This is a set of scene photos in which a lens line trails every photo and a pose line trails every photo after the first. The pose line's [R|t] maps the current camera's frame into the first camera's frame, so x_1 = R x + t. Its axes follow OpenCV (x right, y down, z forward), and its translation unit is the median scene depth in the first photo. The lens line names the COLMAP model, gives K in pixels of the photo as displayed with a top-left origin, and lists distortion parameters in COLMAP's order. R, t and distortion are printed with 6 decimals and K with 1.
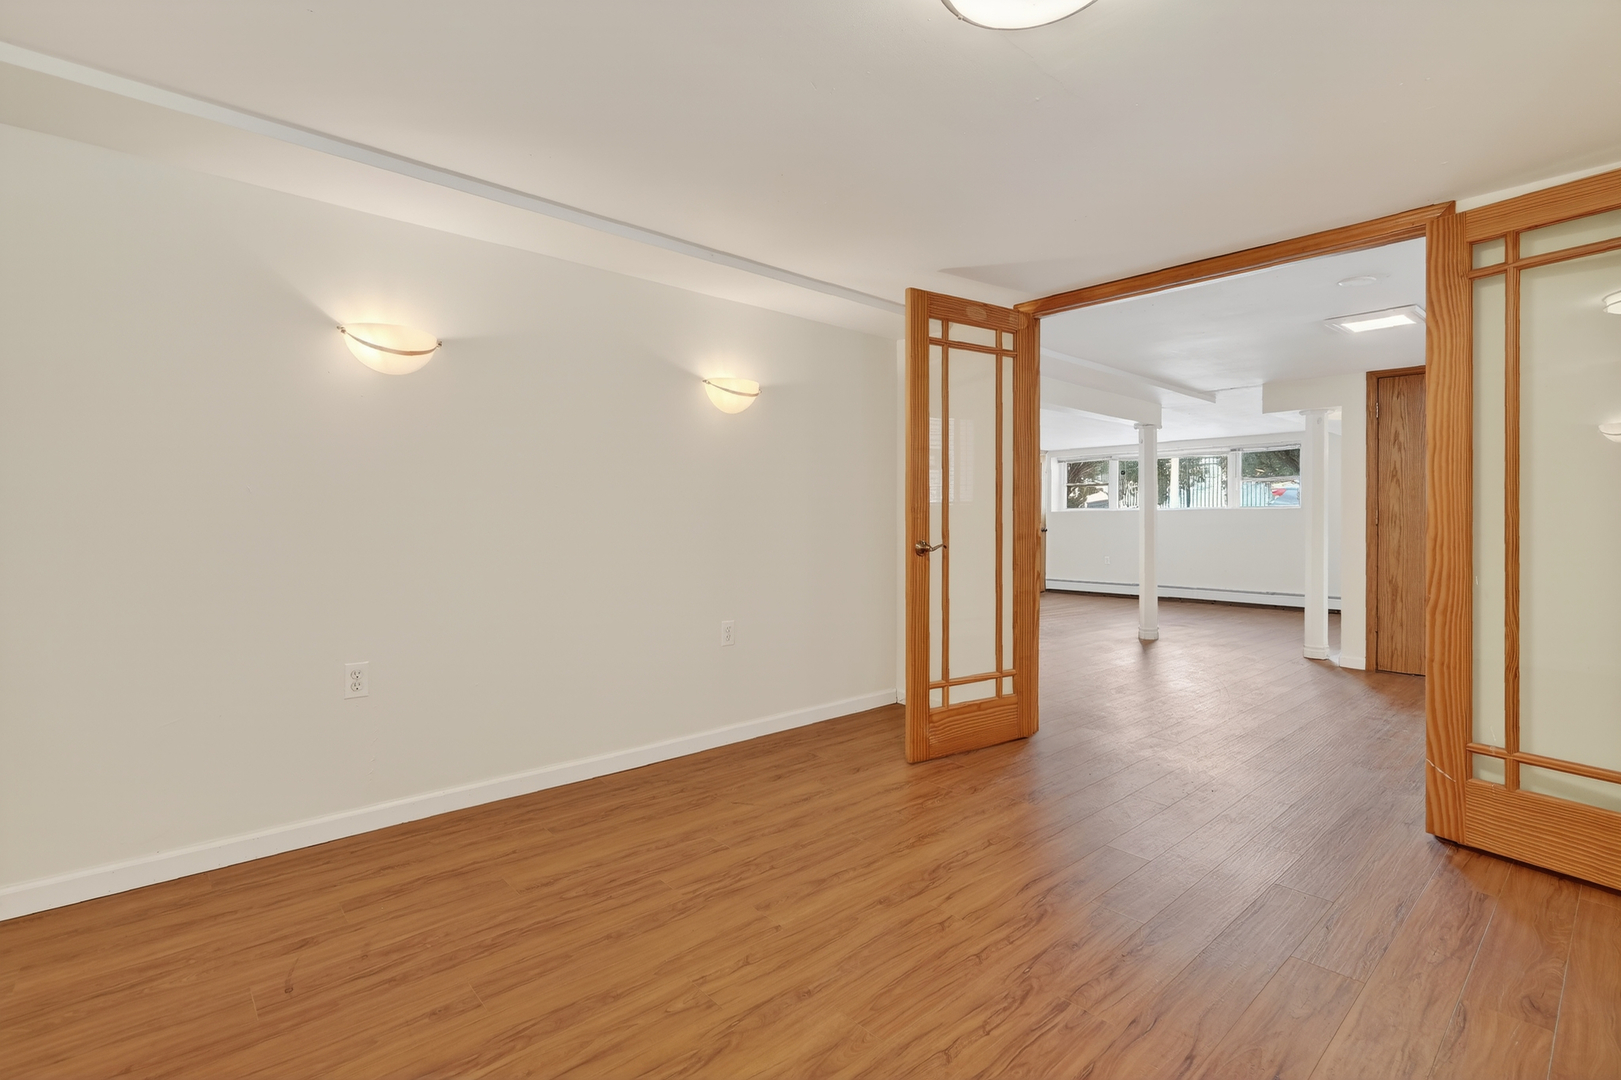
lens RADIAL K [[750.9, 0, 816.8], [0, 750.9, 516.6], [0, 0, 1]] dist [-0.000114, 0.000238]
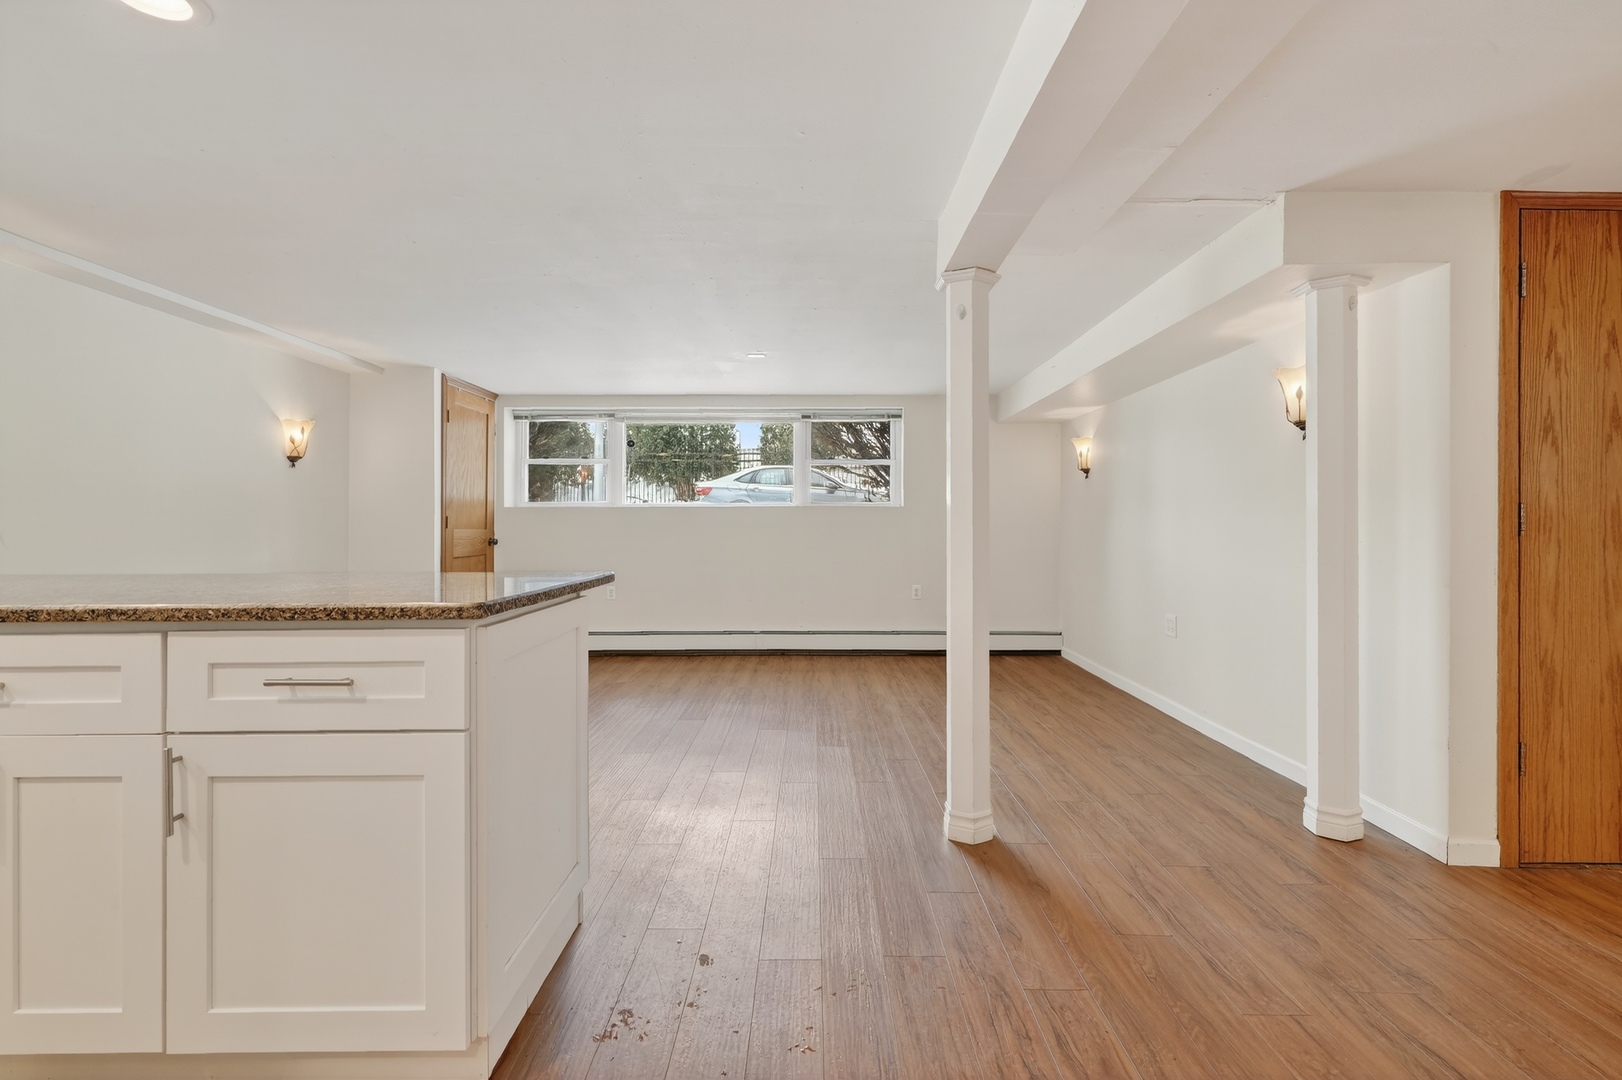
lens RADIAL K [[742.9, 0, 814.9], [0, 742.9, 518.3], [0, 0, 1]] dist [0.000298, 0.000549]
pose [[0.670289, 0.003837, 0.742090, 0.226153], [-0.004629, 0.999989, -0.000990, 0.003569], [-0.742086, -0.002772, 0.670299, 1.661569]]
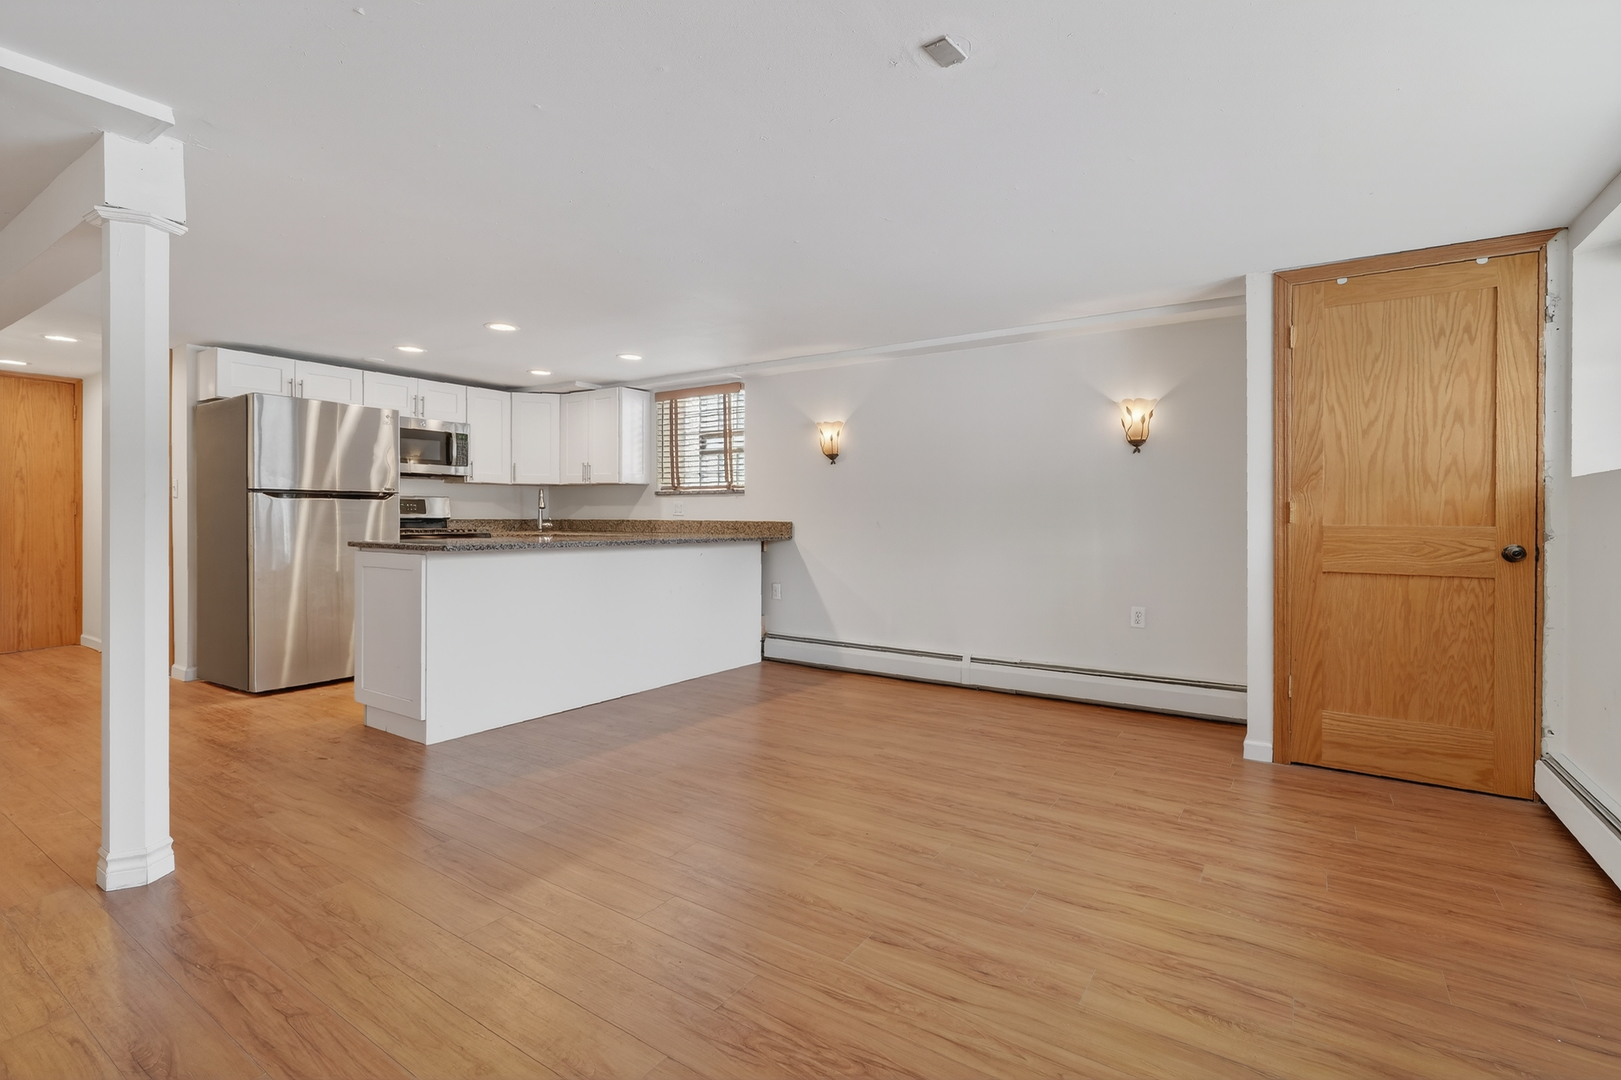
lens RADIAL K [[750.9, 0, 816.8], [0, 750.9, 516.6], [0, 0, 1]] dist [-0.000114, 0.000238]
pose [[0.245979, -0.001468, -0.969274, 1.706220], [0.004518, 0.999990, -0.000368, 0.017608], [0.969265, -0.004288, 0.245983, 2.486468]]
